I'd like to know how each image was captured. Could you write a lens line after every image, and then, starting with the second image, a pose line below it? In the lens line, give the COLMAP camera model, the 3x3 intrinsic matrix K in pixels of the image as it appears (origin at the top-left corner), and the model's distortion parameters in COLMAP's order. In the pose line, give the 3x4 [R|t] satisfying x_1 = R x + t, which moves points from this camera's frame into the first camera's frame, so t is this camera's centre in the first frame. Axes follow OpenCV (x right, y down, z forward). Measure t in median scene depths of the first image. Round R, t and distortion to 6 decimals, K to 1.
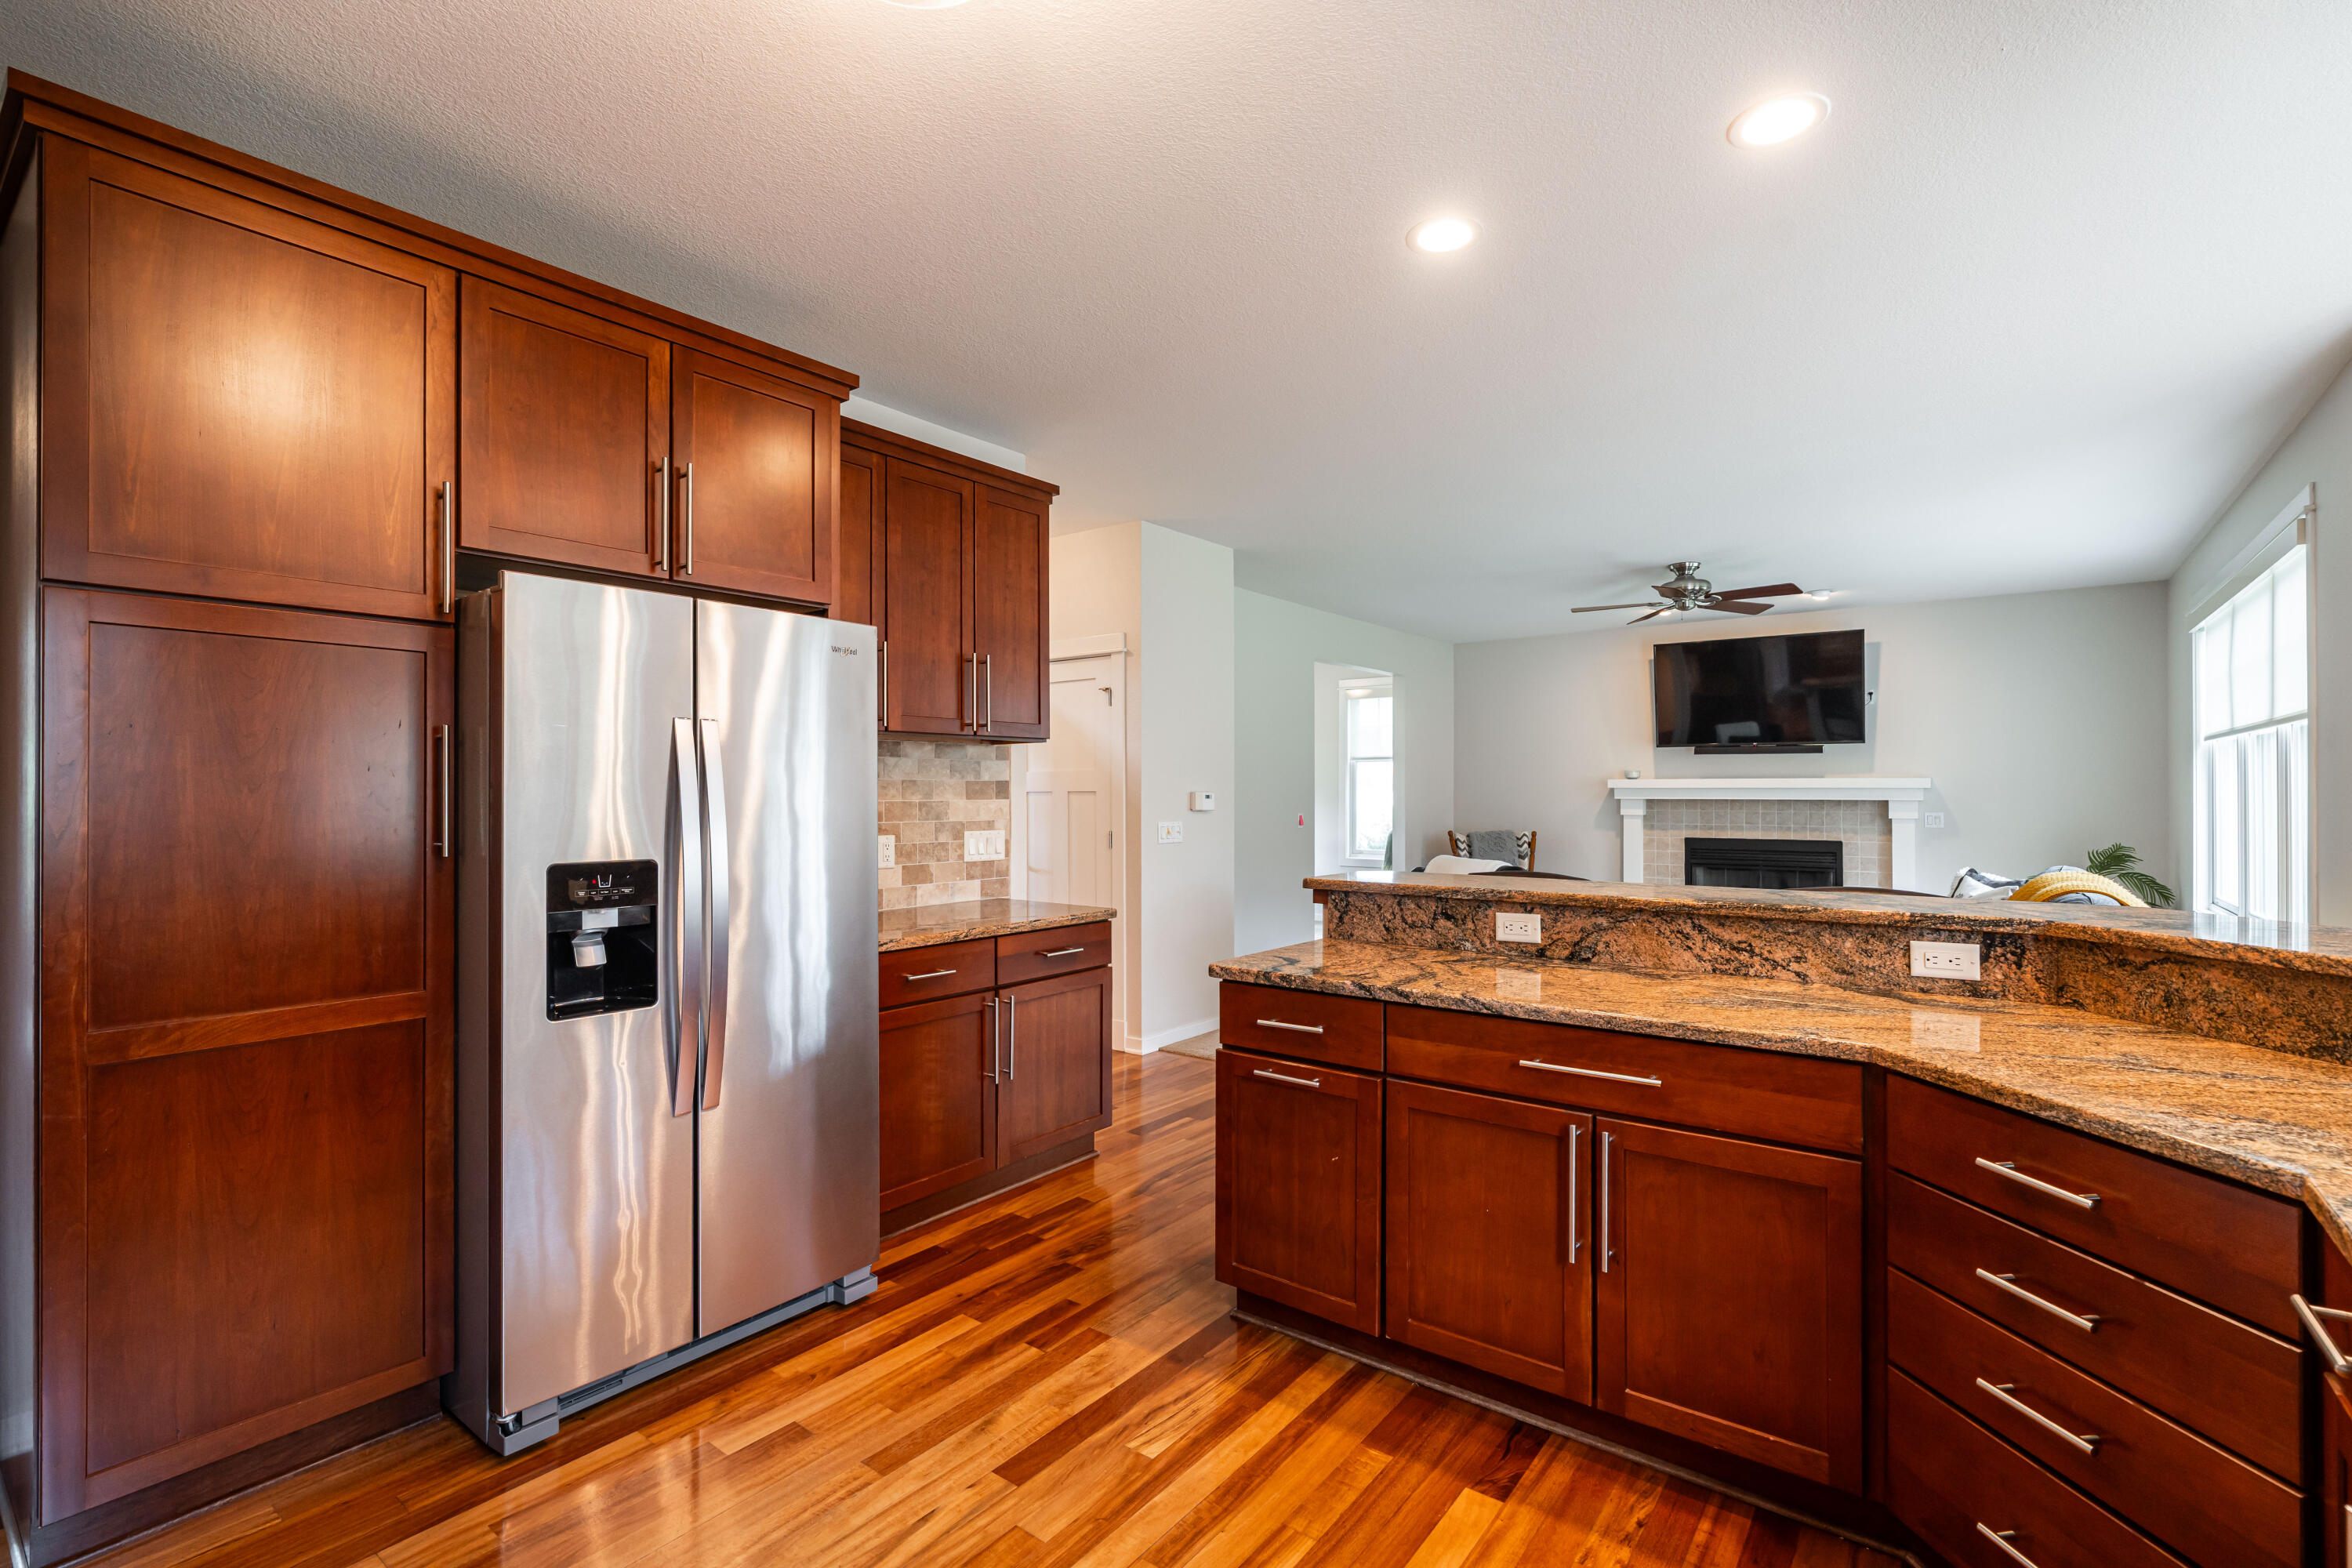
lens RADIAL K [[1086.6, 0, 1188.5], [0, 1086.6, 791.7], [0, 0, 1]] dist [0.000471, 0.001004]
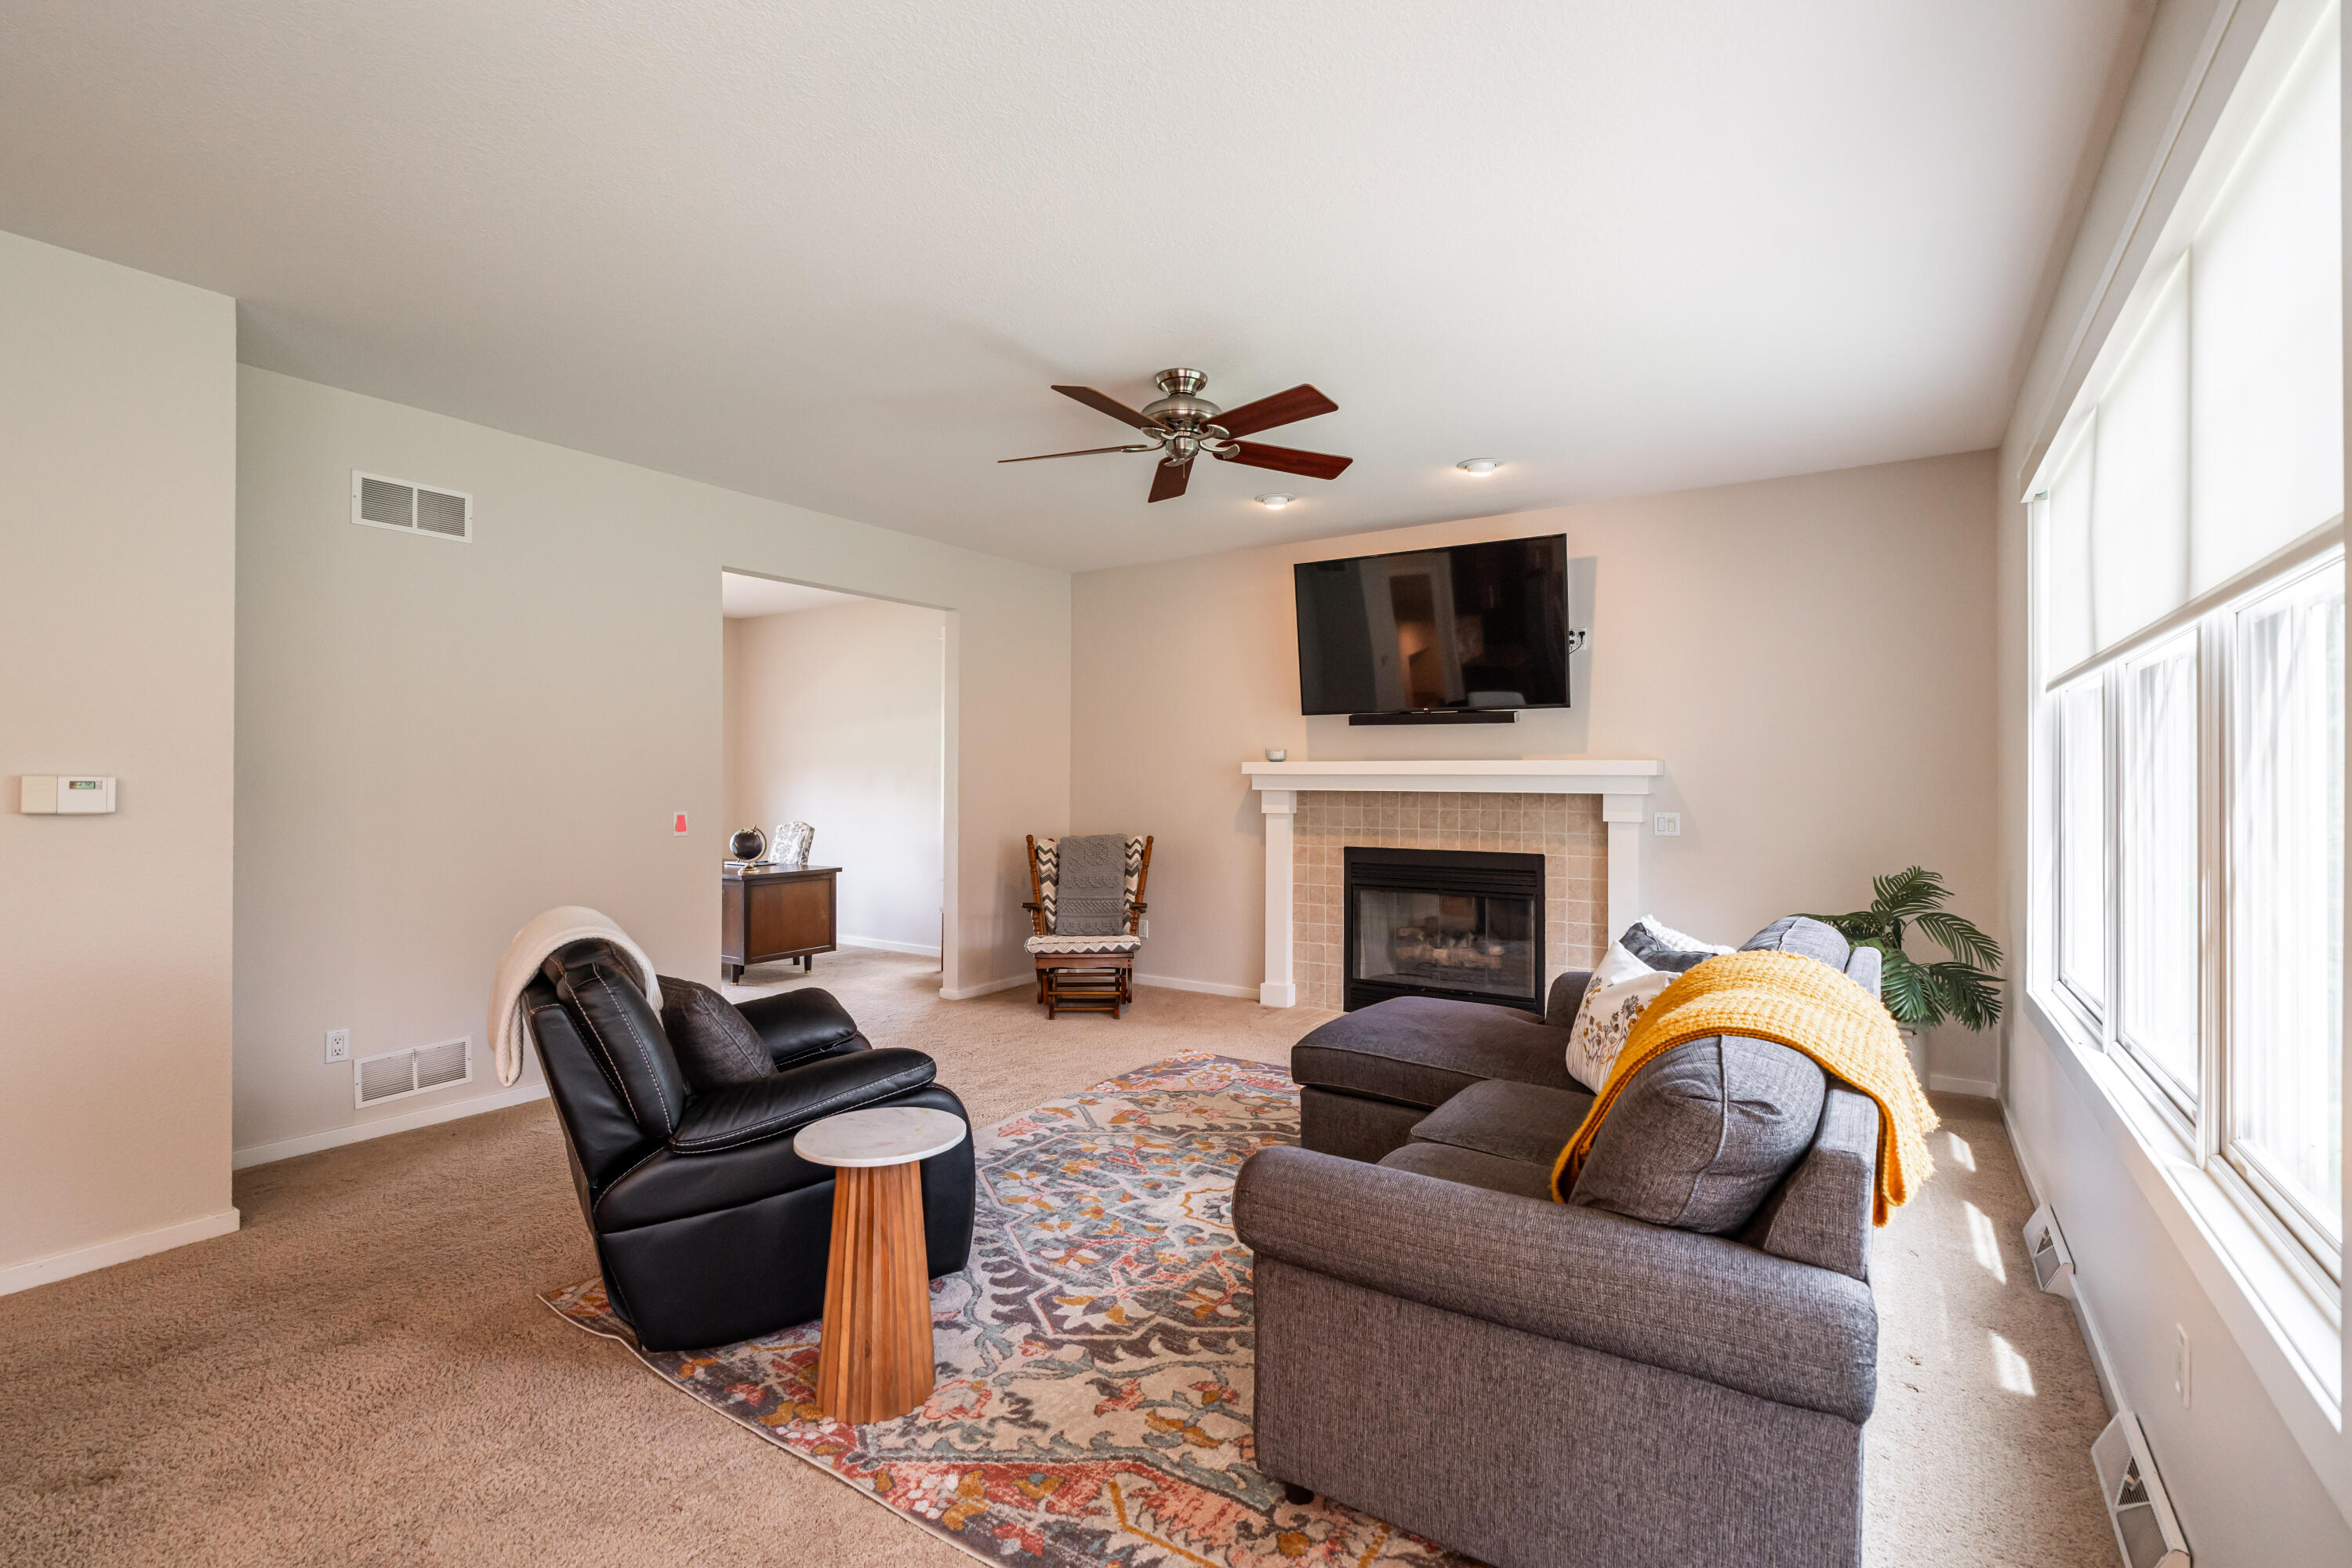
lens RADIAL K [[1069.6, 0, 1185.6], [0, 1069.6, 775.4], [0, 0, 1]] dist [-0.002207, -0.000205]
pose [[0.997482, 0.005404, 0.070716, 0.837036], [-0.004930, 0.999964, -0.006870, 0.005888], [-0.070751, 0.006504, 0.997473, 0.892573]]
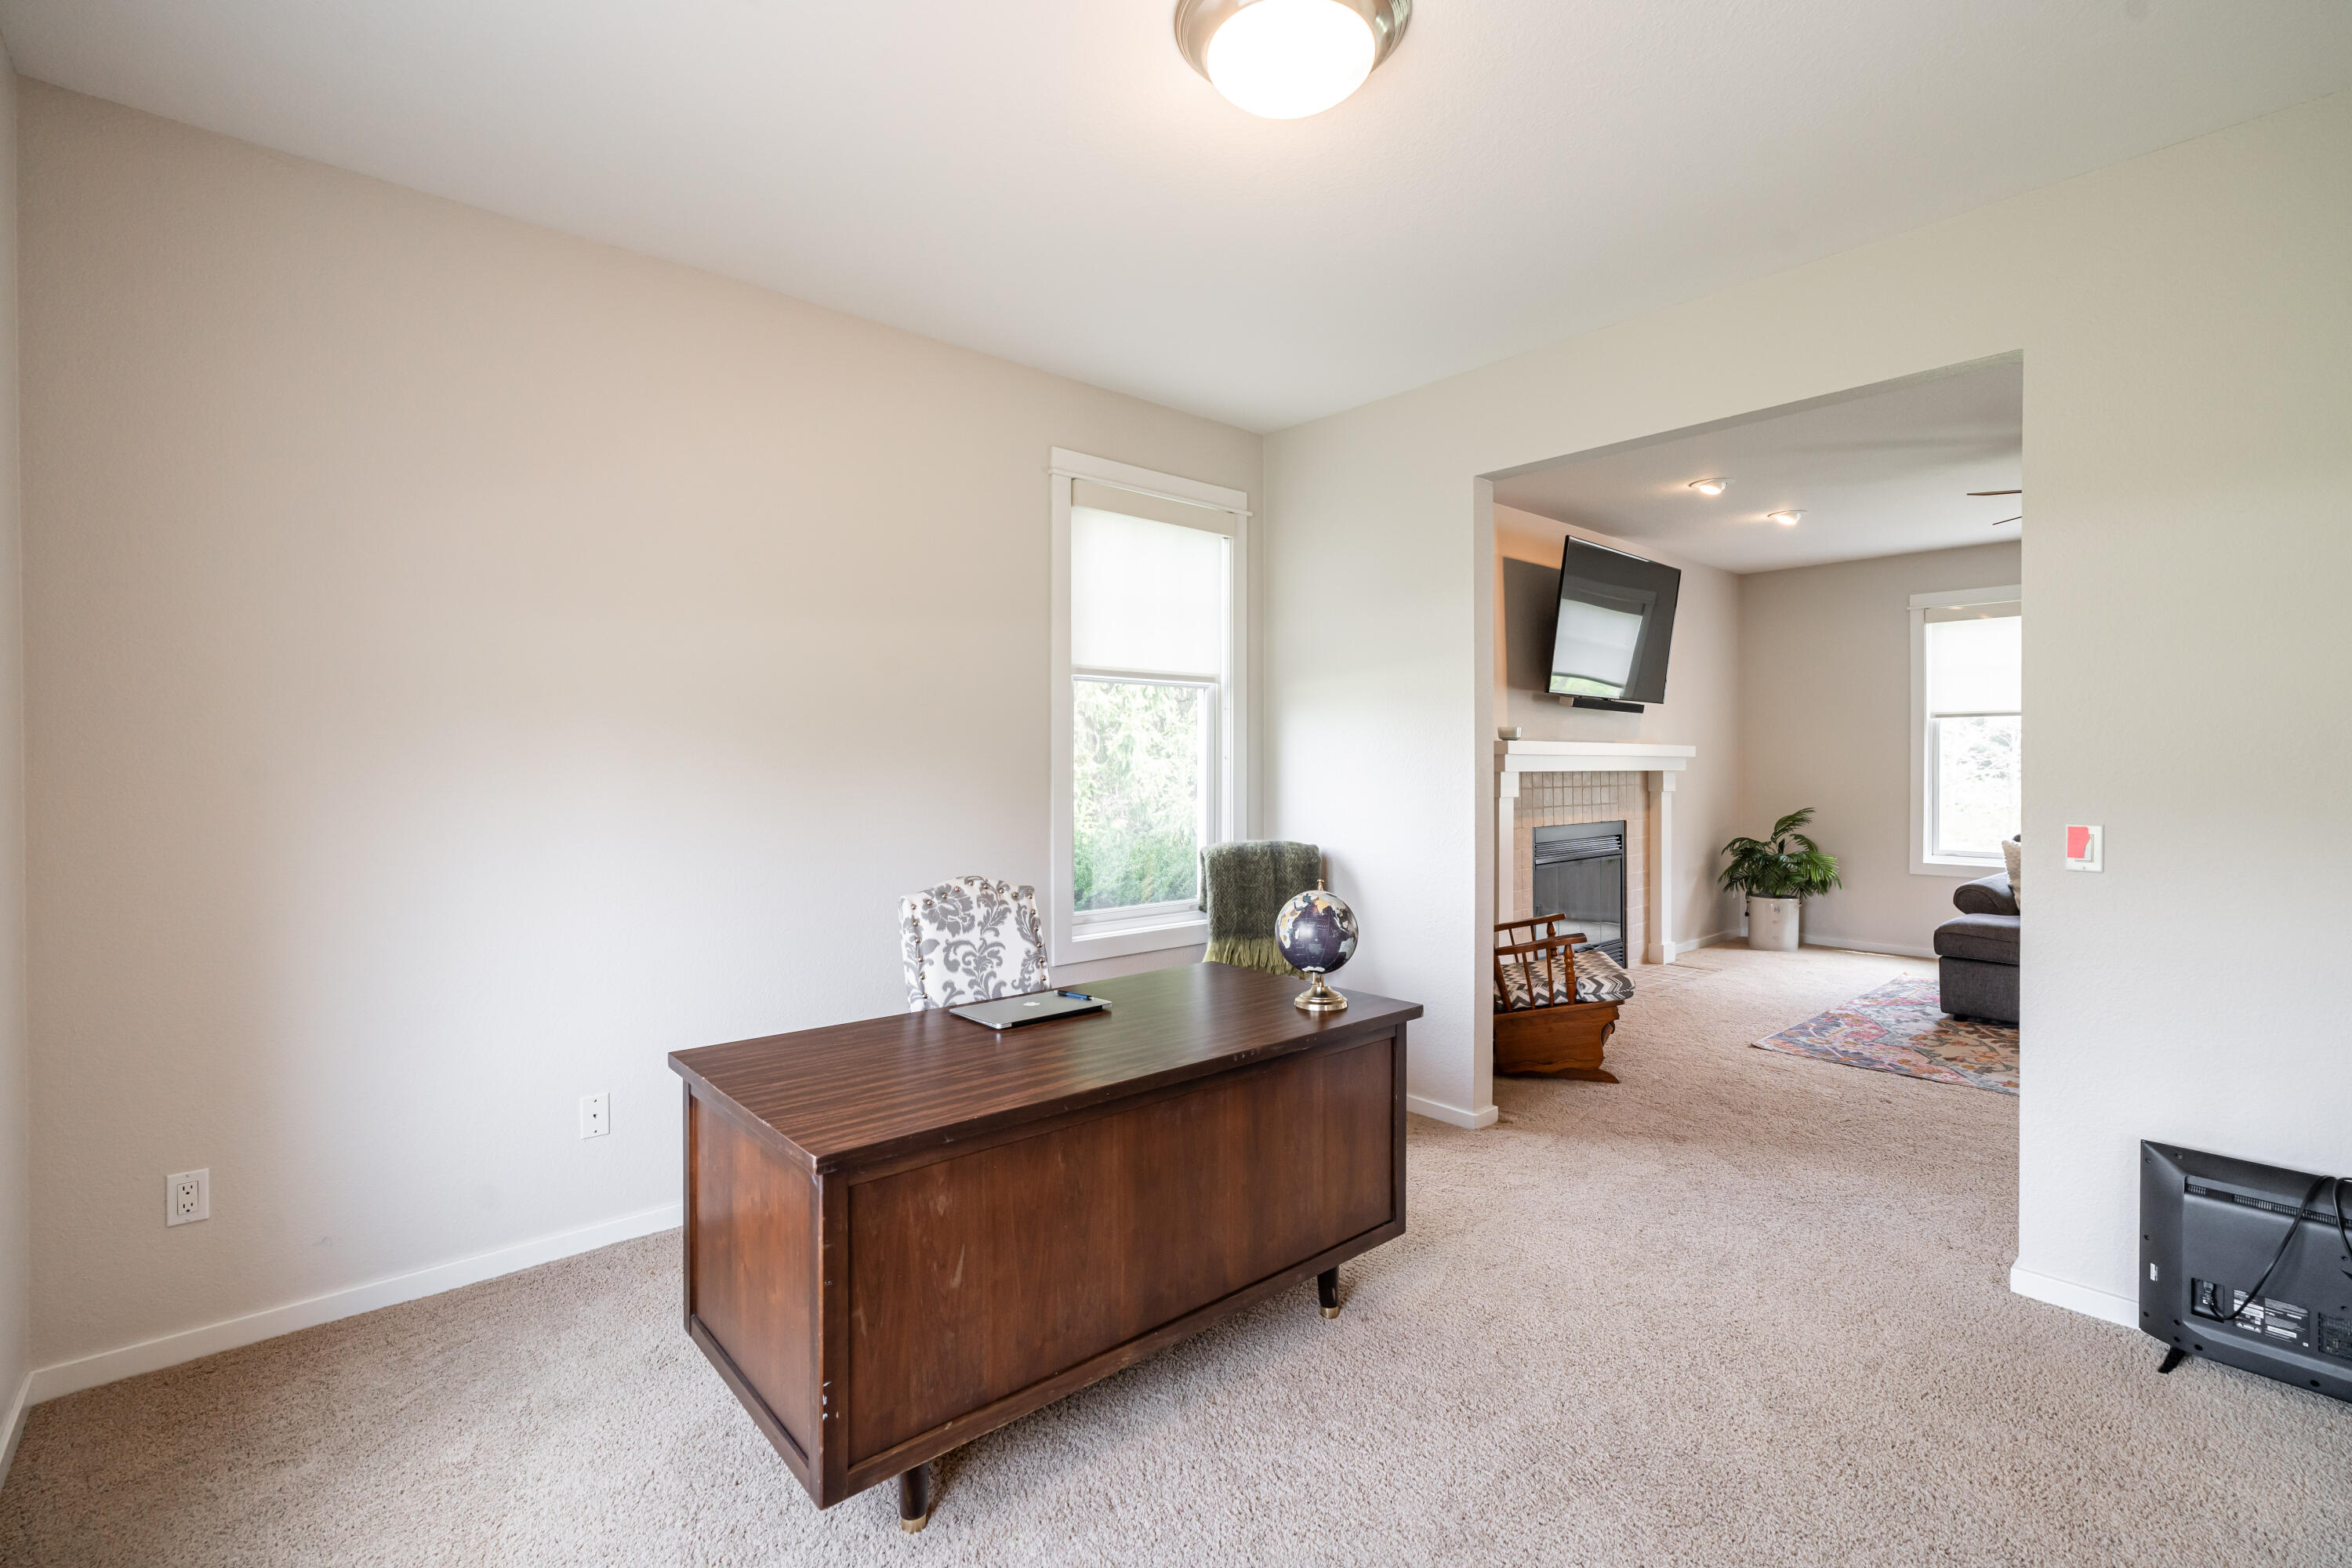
lens RADIAL K [[1069.6, 0, 1185.6], [0, 1069.6, 775.4], [0, 0, 1]] dist [-0.002207, -0.000205]
pose [[0.185284, -0.012485, 0.982606, -0.667622], [0.002861, 0.999922, 0.012165, -0.000069], [-0.982681, 0.000557, 0.185305, 2.964136]]
